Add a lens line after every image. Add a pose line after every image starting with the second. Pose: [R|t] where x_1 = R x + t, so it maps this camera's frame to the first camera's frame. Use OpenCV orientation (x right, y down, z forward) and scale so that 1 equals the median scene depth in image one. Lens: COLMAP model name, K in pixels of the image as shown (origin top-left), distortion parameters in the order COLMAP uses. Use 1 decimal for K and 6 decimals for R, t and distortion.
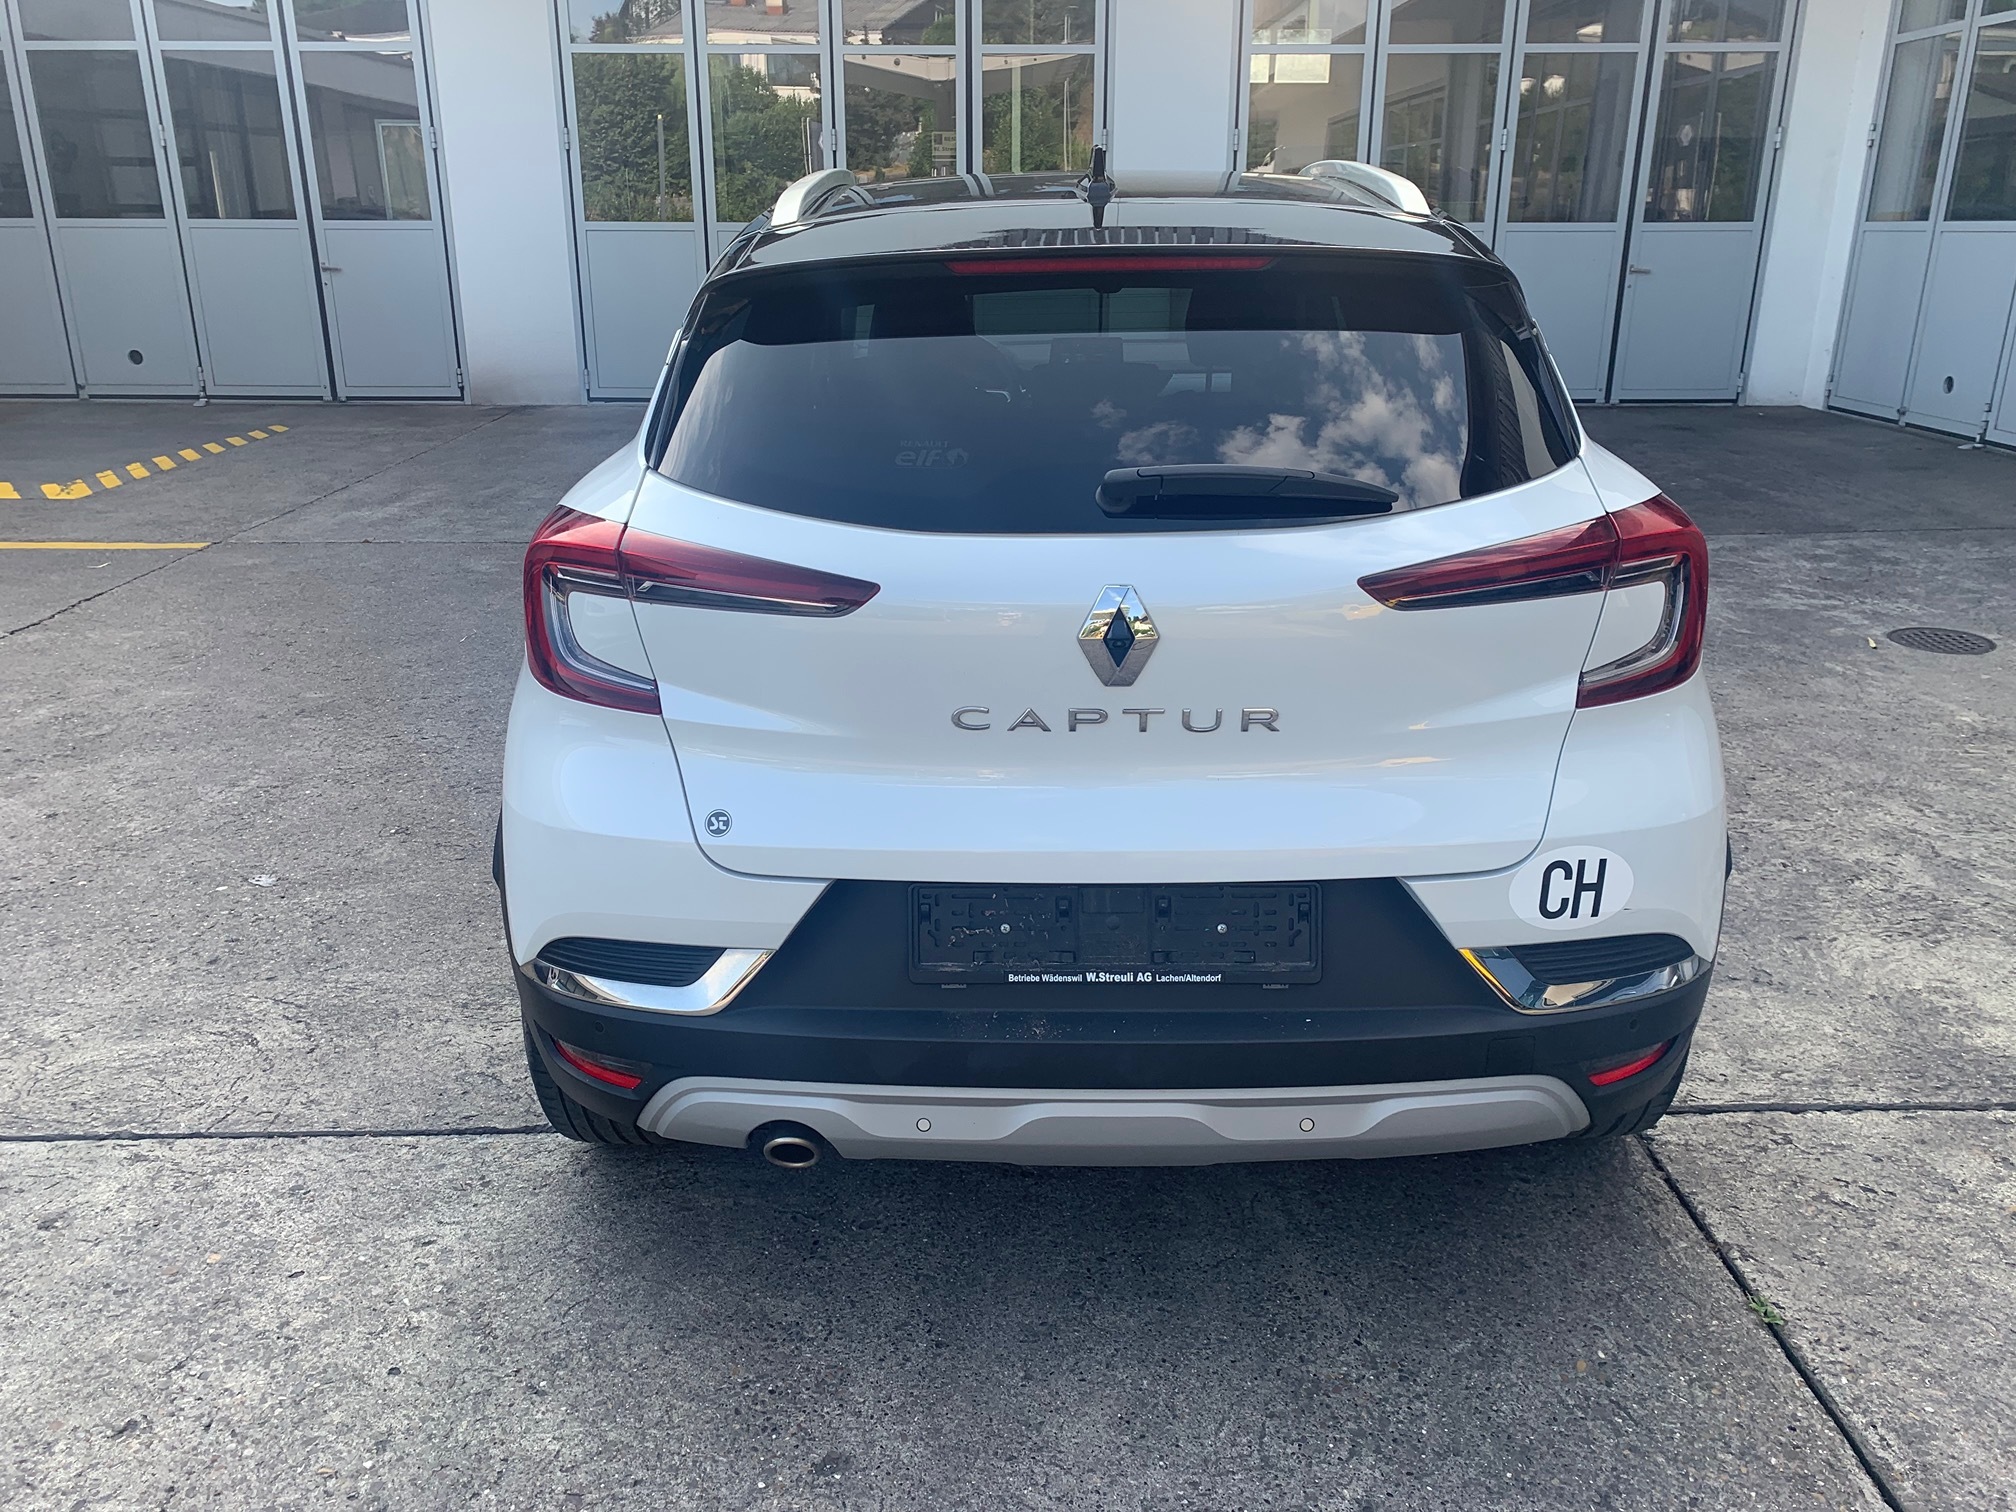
lens RADIAL K [[1547.6, 0, 1011.7], [0, 1547.6, 729.0], [0, 0, 1]] dist [0.008643, 0.013357]
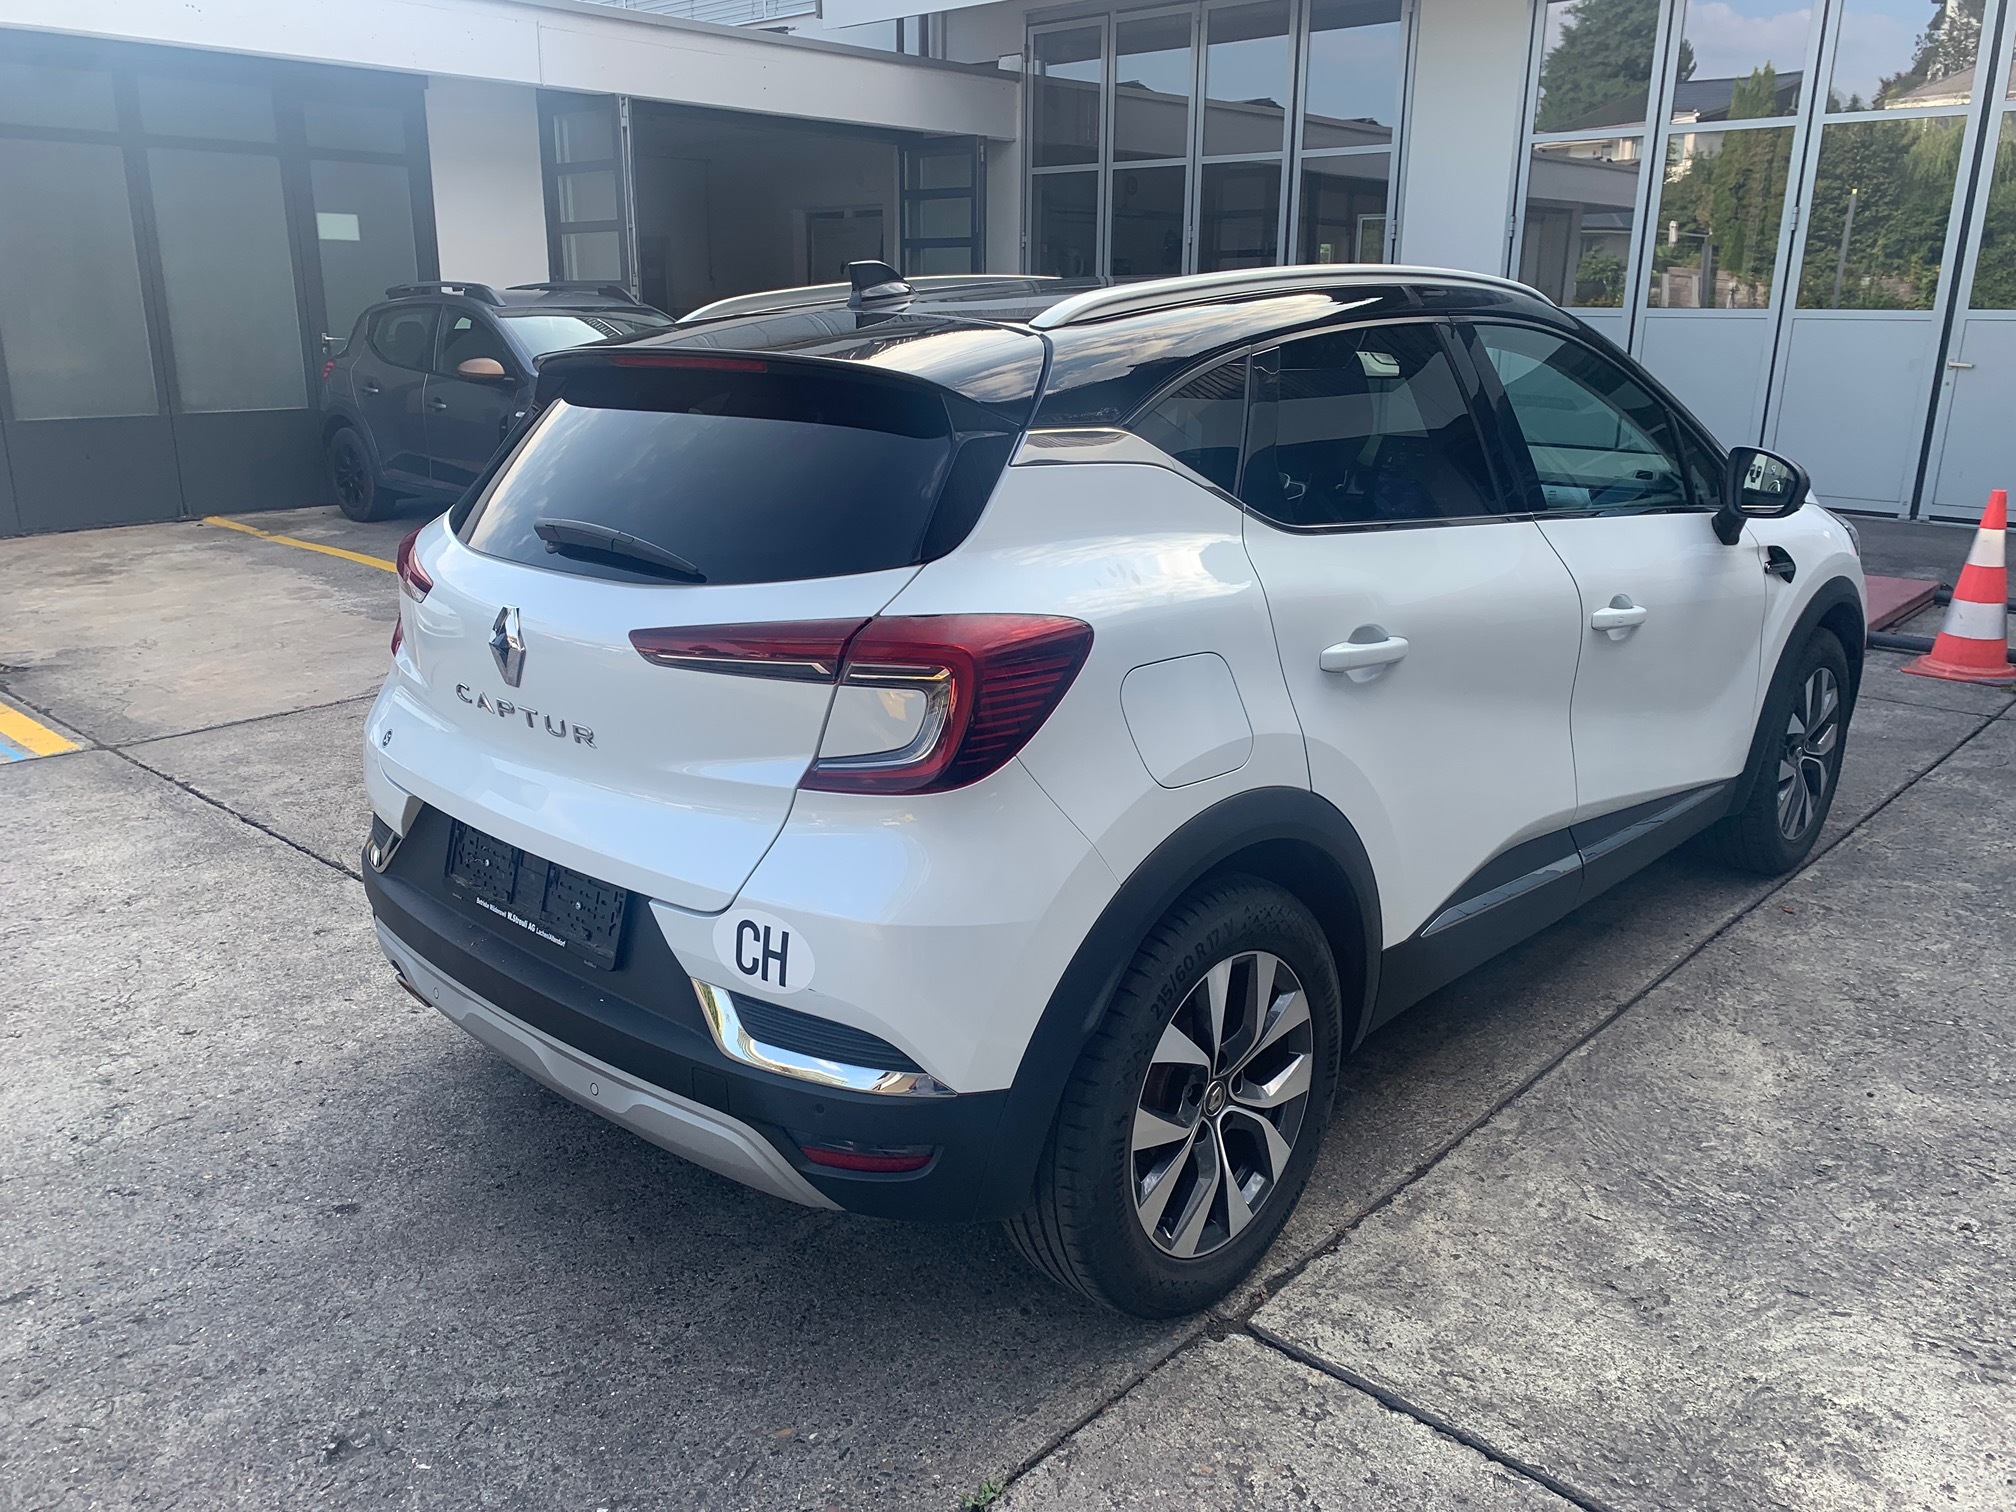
lens RADIAL K [[1554.0, 0, 981.8], [0, 1554.0, 706.9], [0, 0, 1]] dist [0.012205, 0.001219]
pose [[0.727546, 0.177756, -0.662631, 1.003591], [-0.218312, 0.975631, 0.022022, -0.102967], [0.650397, 0.128638, 0.748623, 0.239413]]
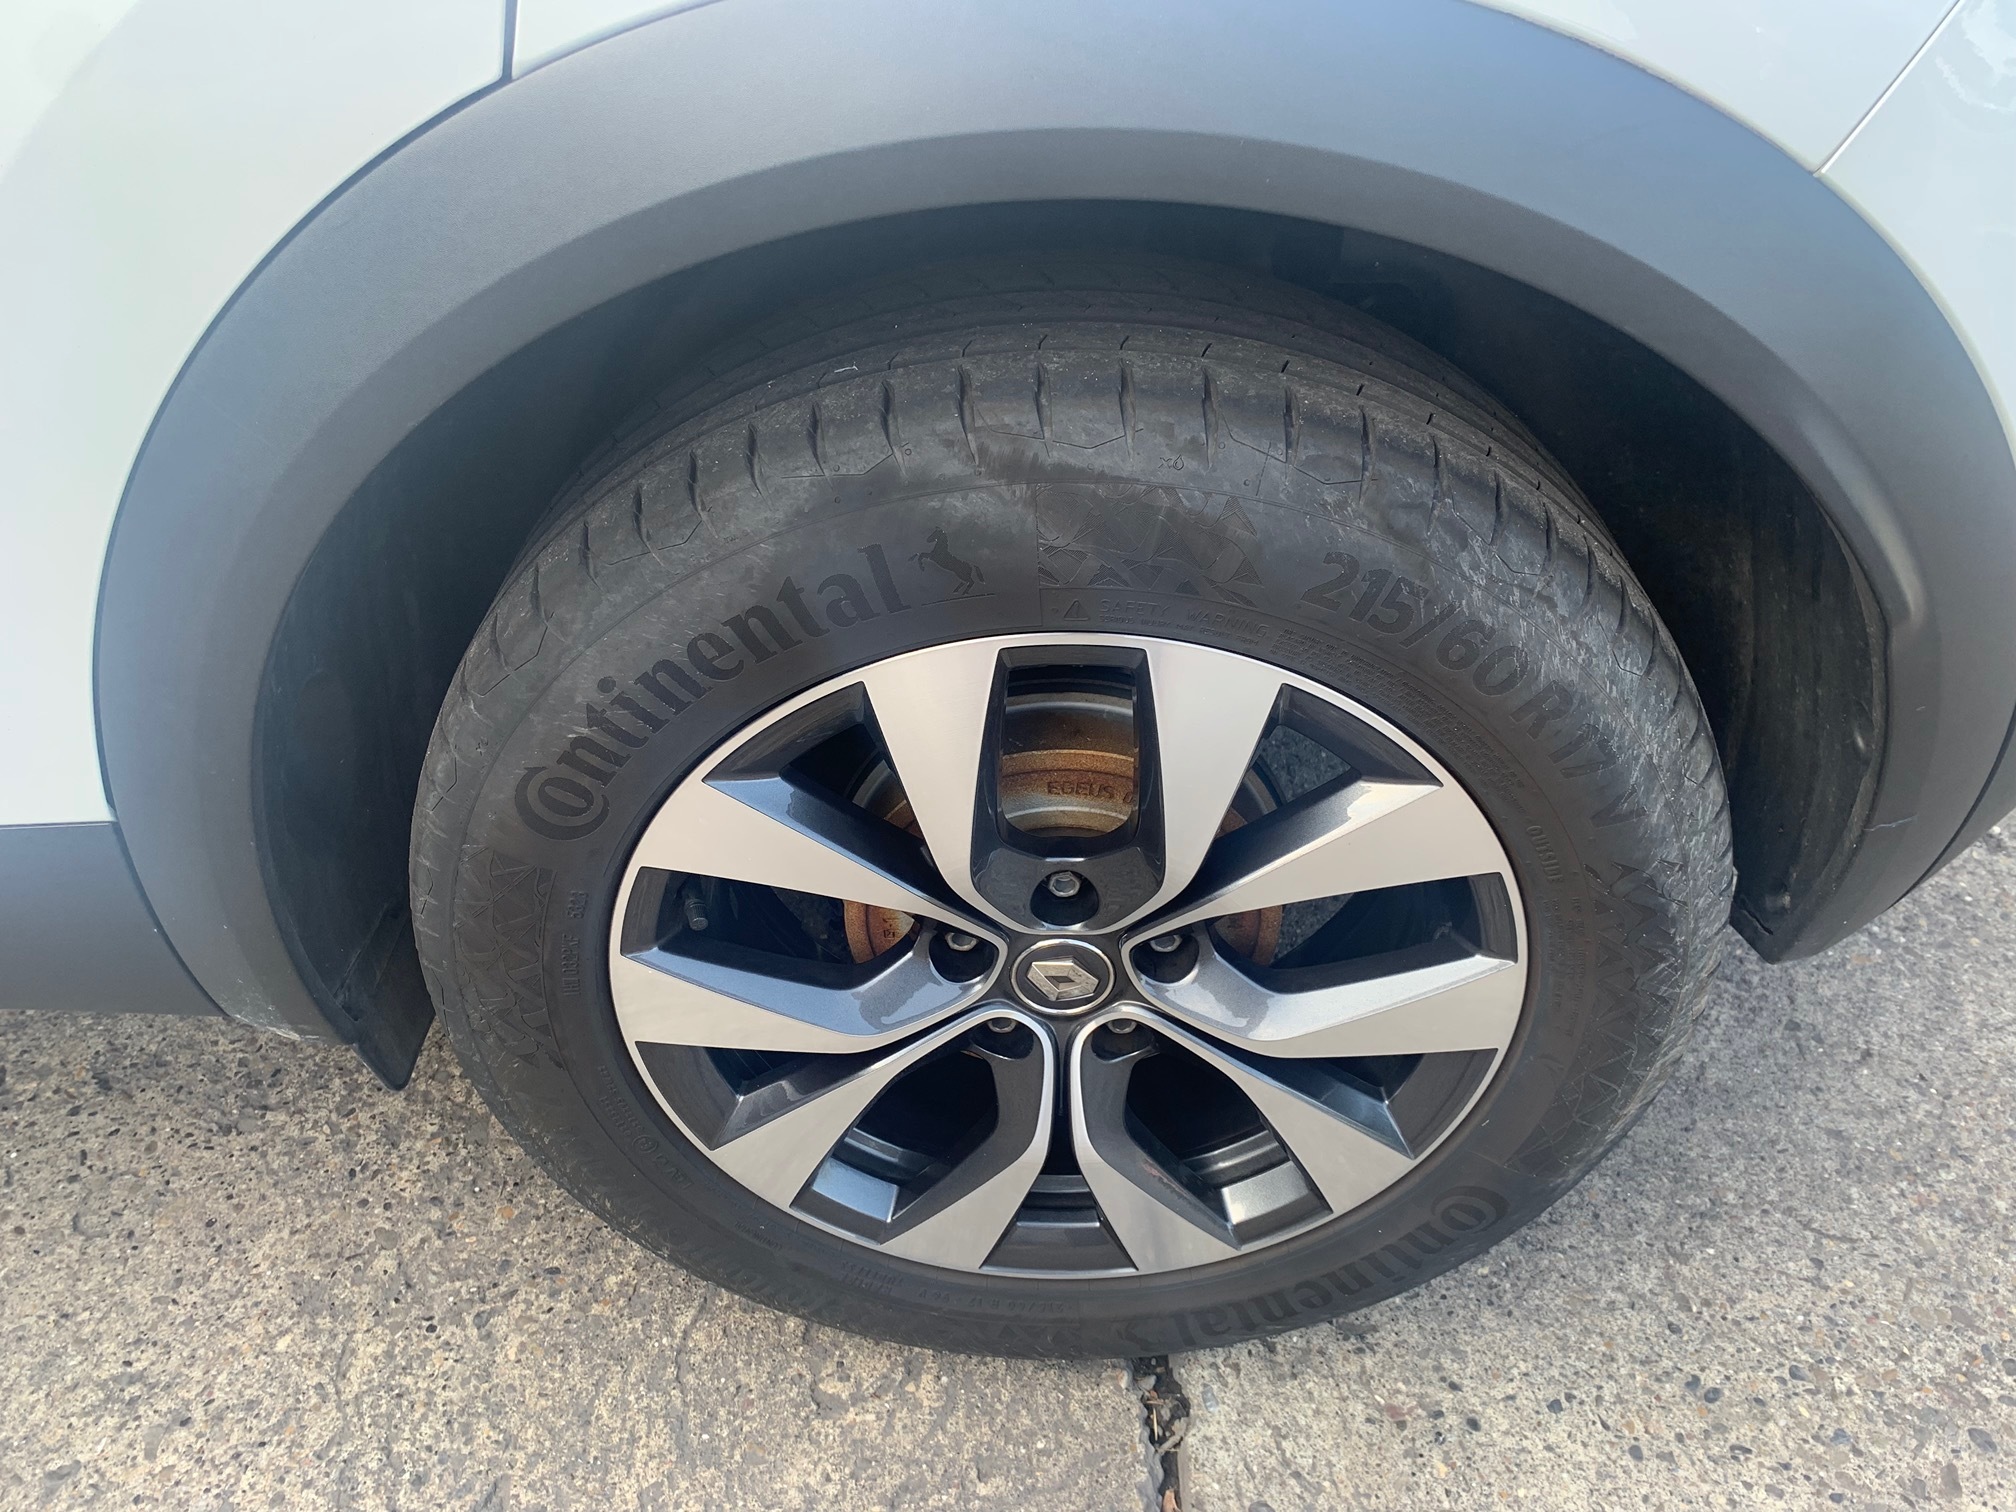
lens RADIAL K [[1532.9, 0, 1015.5], [0, 1532.9, 753.3], [0, 0, 1]] dist [0.009364, -0.002152]
pose [[-0.003222, -0.616343, 0.787471, -0.580040], [0.306465, 0.748974, 0.587466, -0.103404], [-0.951876, 0.243226, 0.186474, 1.133698]]
